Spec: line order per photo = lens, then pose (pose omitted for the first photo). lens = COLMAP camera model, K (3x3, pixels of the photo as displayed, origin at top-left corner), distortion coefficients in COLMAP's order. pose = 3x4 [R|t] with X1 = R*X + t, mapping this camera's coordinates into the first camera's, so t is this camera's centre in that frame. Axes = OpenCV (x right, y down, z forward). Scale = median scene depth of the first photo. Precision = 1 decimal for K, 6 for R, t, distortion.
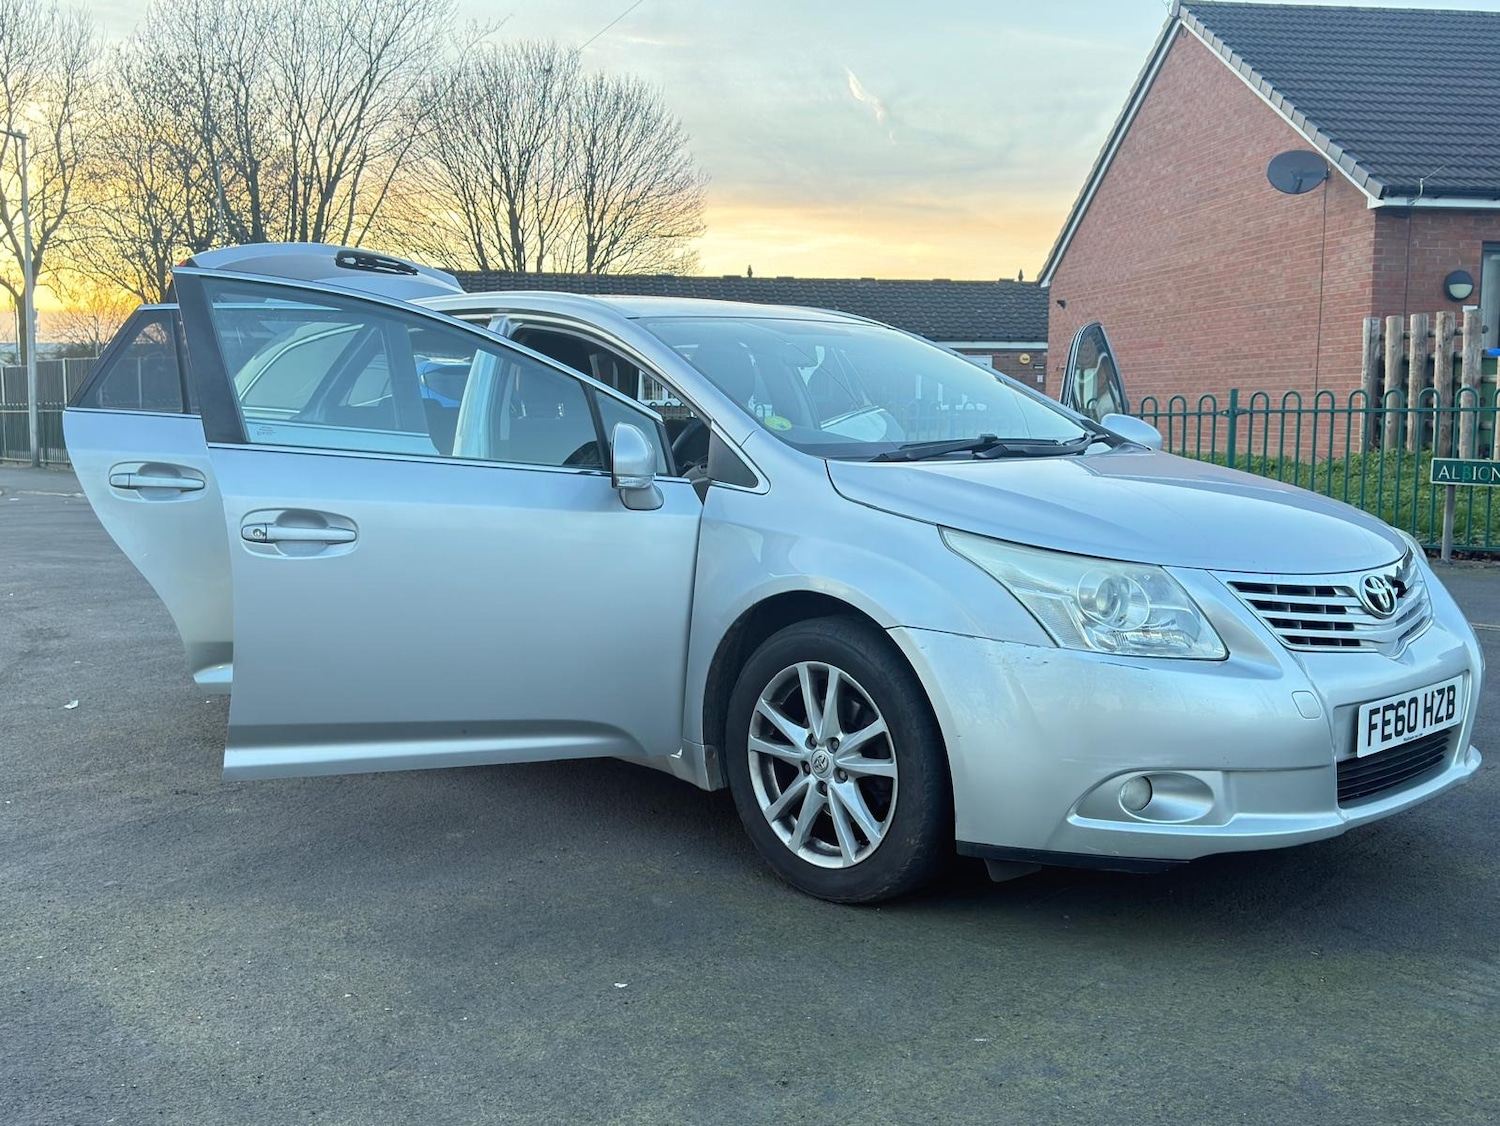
lens RADIAL K [[1583.5, 0, 746.7], [0, 1583.5, 576.1], [0, 0, 1]] dist [0.039436, 0.000000]
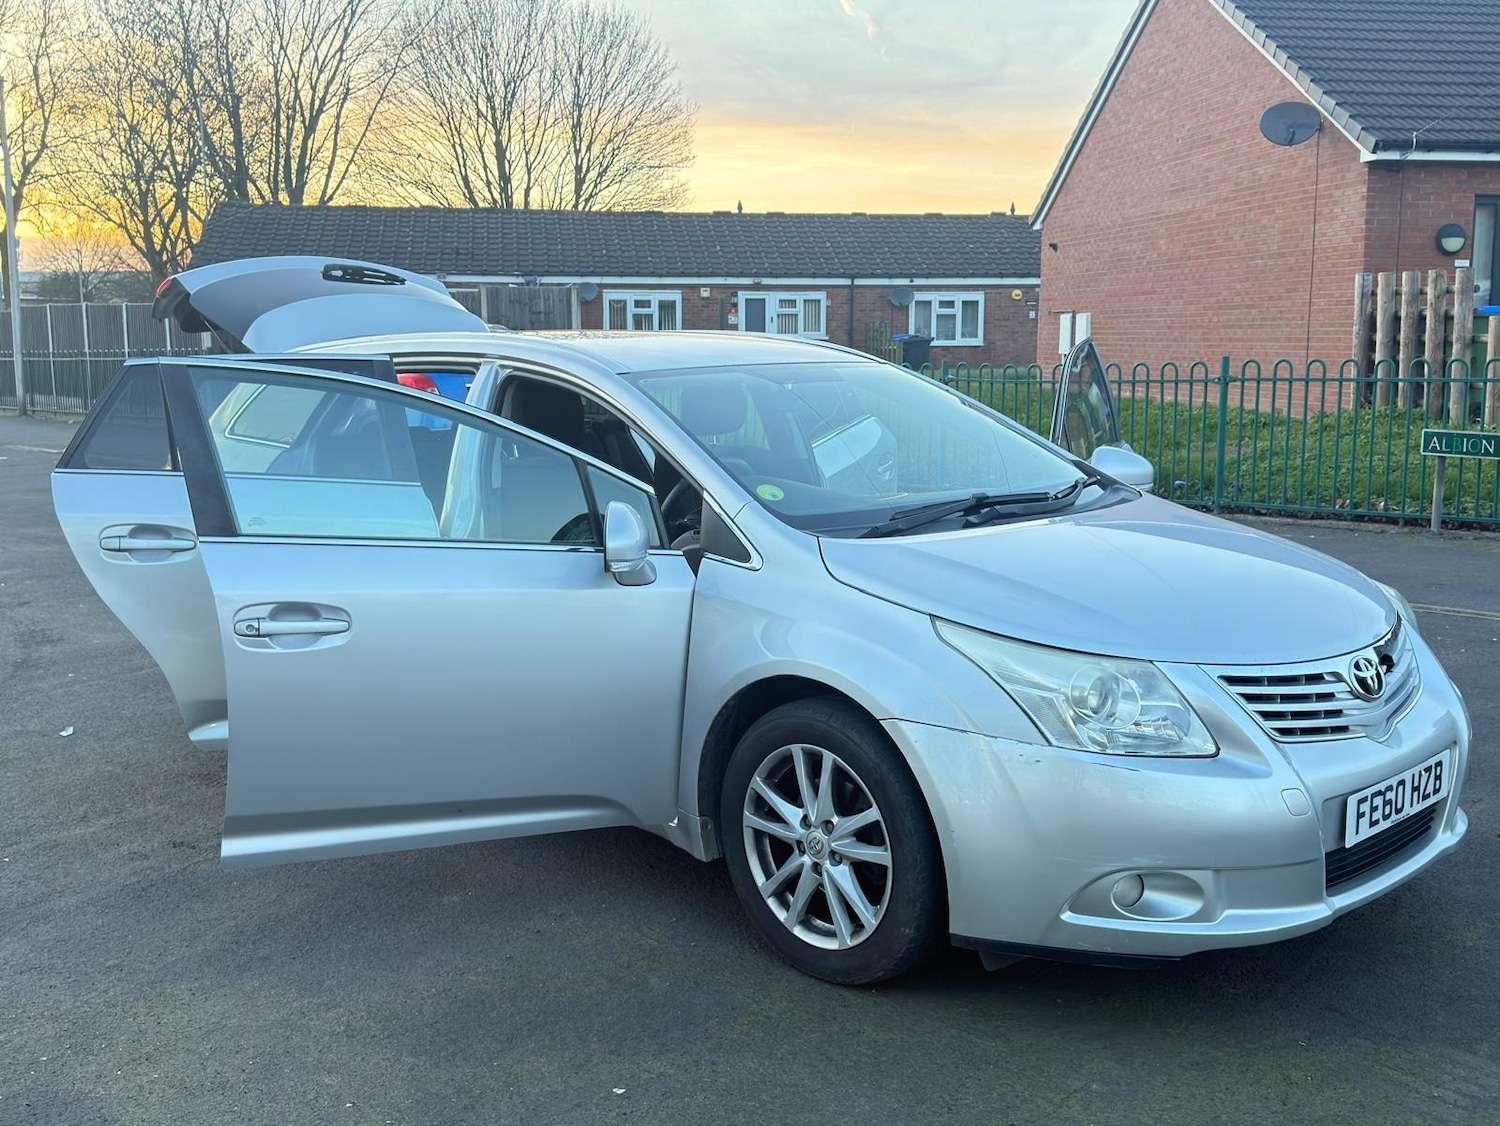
lens RADIAL K [[1583.5, 0, 752.0], [0, 1583.5, 562.9], [0, 0, 1]] dist [0.039436, 0.000000]
pose [[0.999930, -0.008988, 0.007661, 0.000207], [0.008690, 0.999237, 0.038089, -0.053023], [-0.007998, -0.038019, 0.999245, -0.000524]]
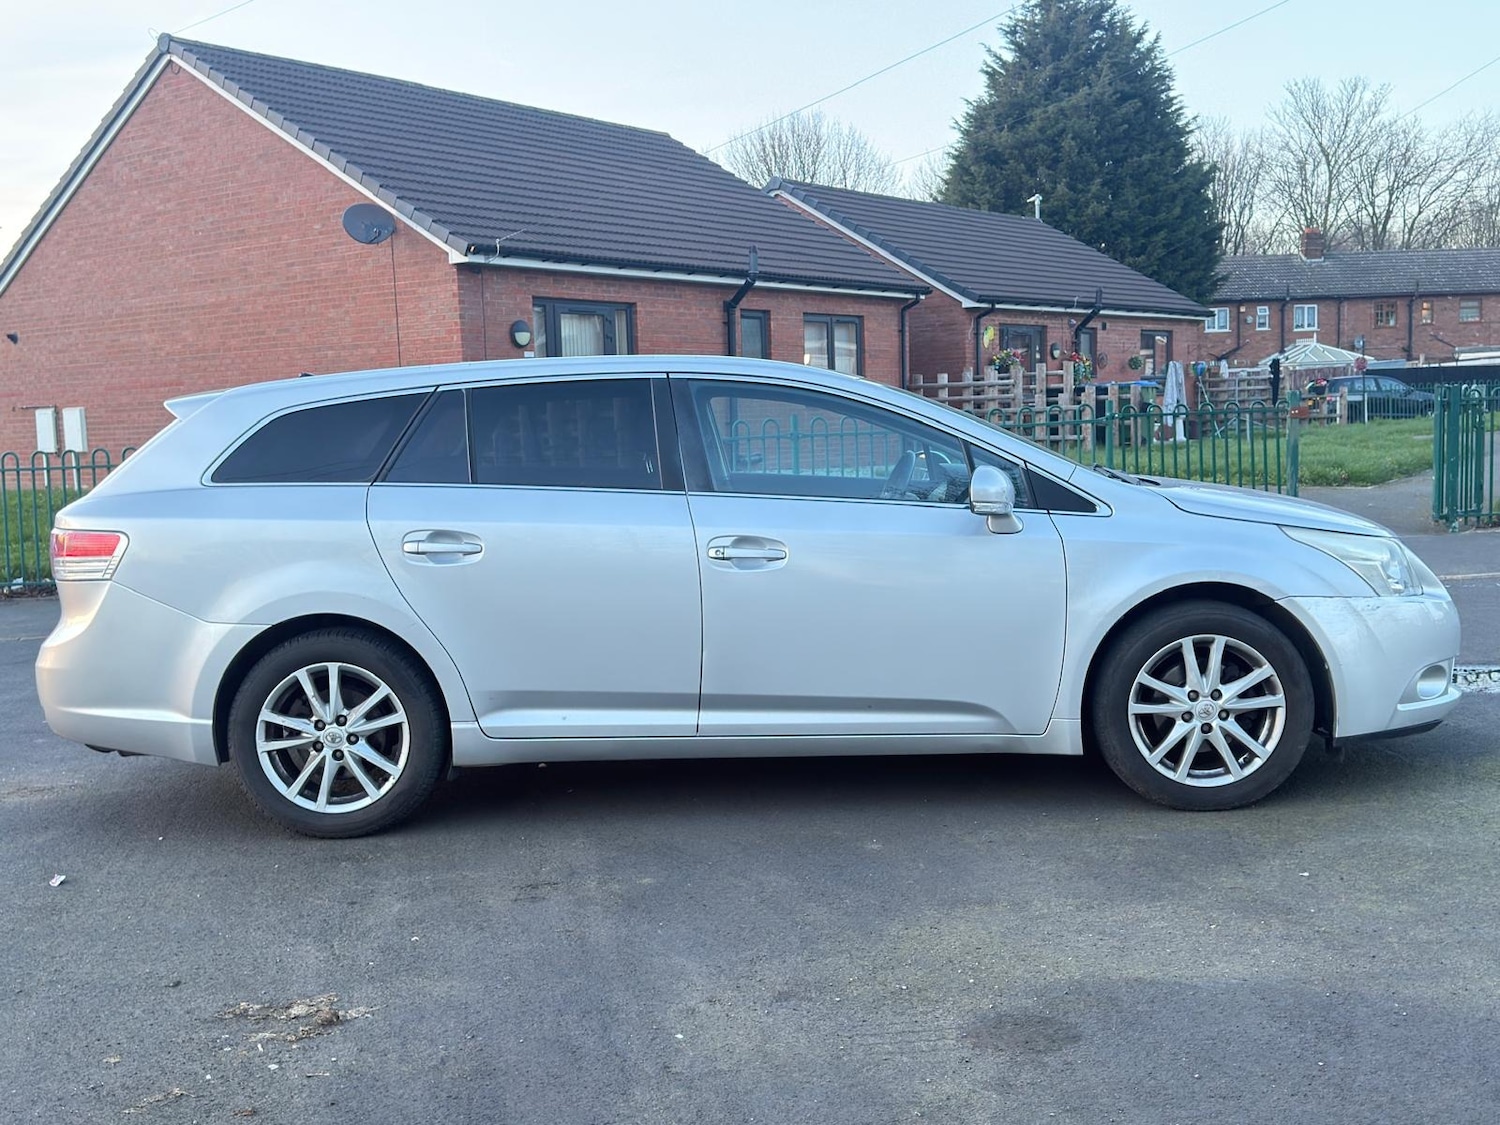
lens RADIAL K [[1583.5, 0, 783.4], [0, 1583.5, 599.7], [0, 0, 1]] dist [0.039436, 0.000000]
pose [[0.701245, -0.103467, 0.705373, -0.611958], [0.107877, 0.993420, 0.038474, -0.035301], [-0.704712, 0.049114, 0.707792, 0.153167]]
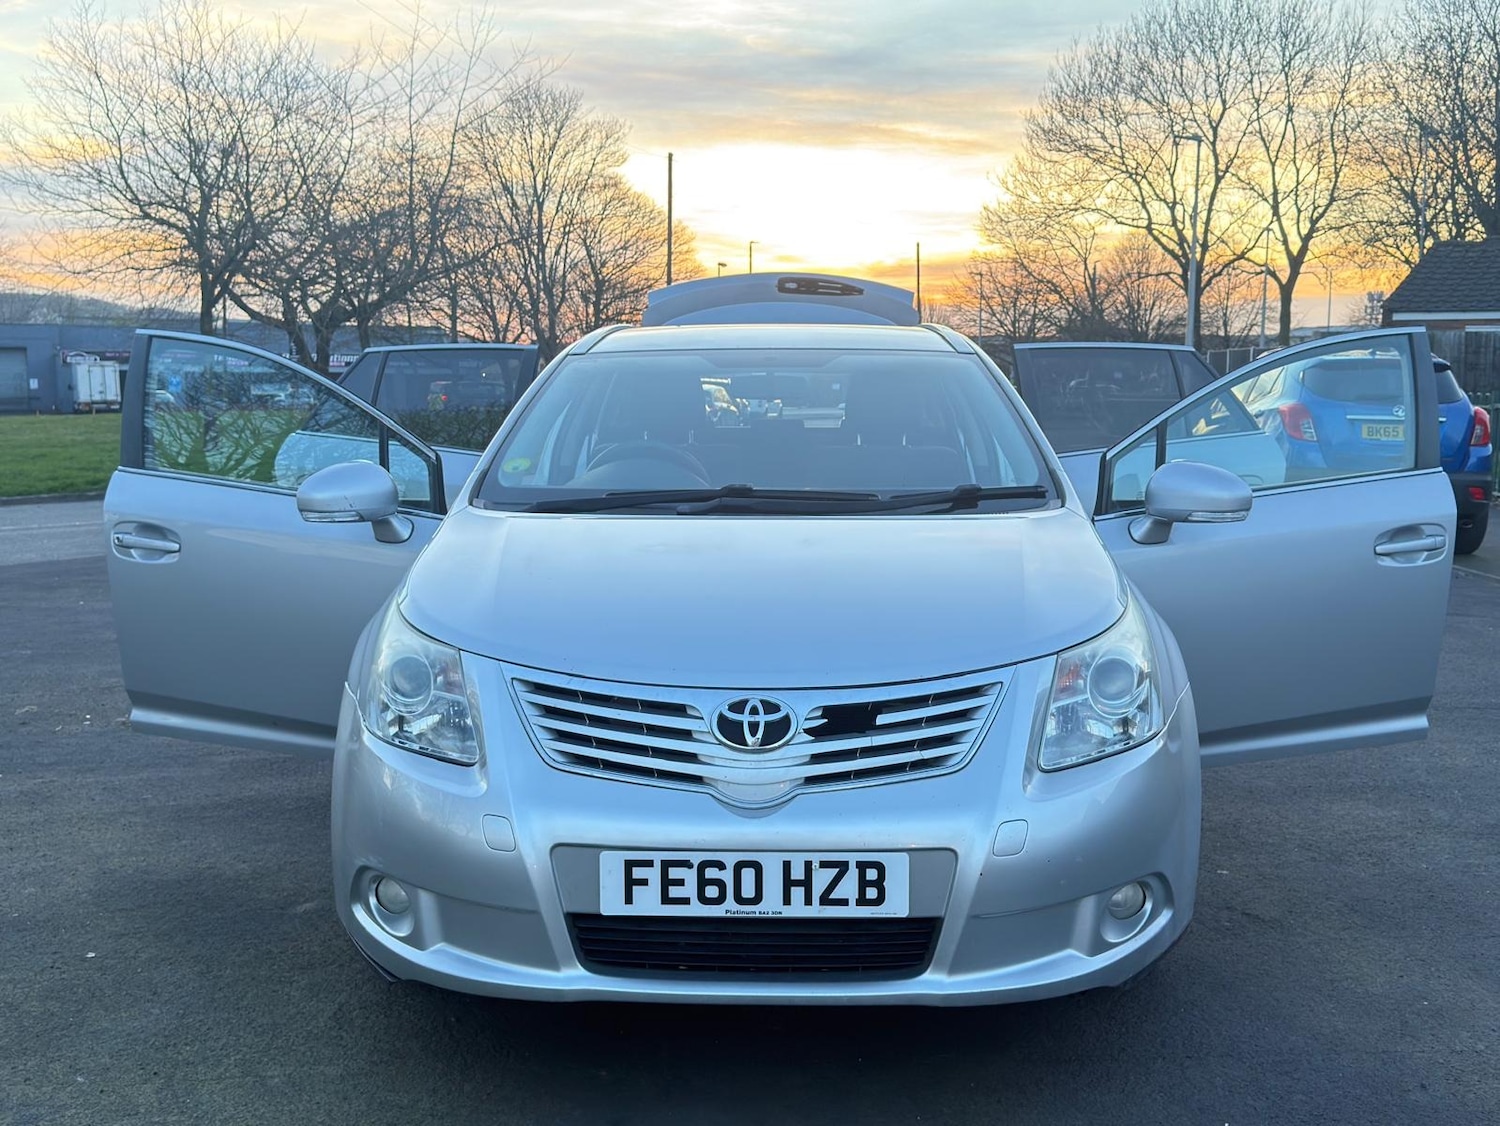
lens RADIAL K [[1583.5, 0, 761.4], [0, 1583.5, 557.9], [0, 0, 1]] dist [0.039436, 0.000000]
pose [[0.715122, 0.082723, -0.694088, 0.481131], [-0.082205, 0.996035, 0.034015, -0.049846], [0.694149, 0.032732, 0.719087, 0.227543]]
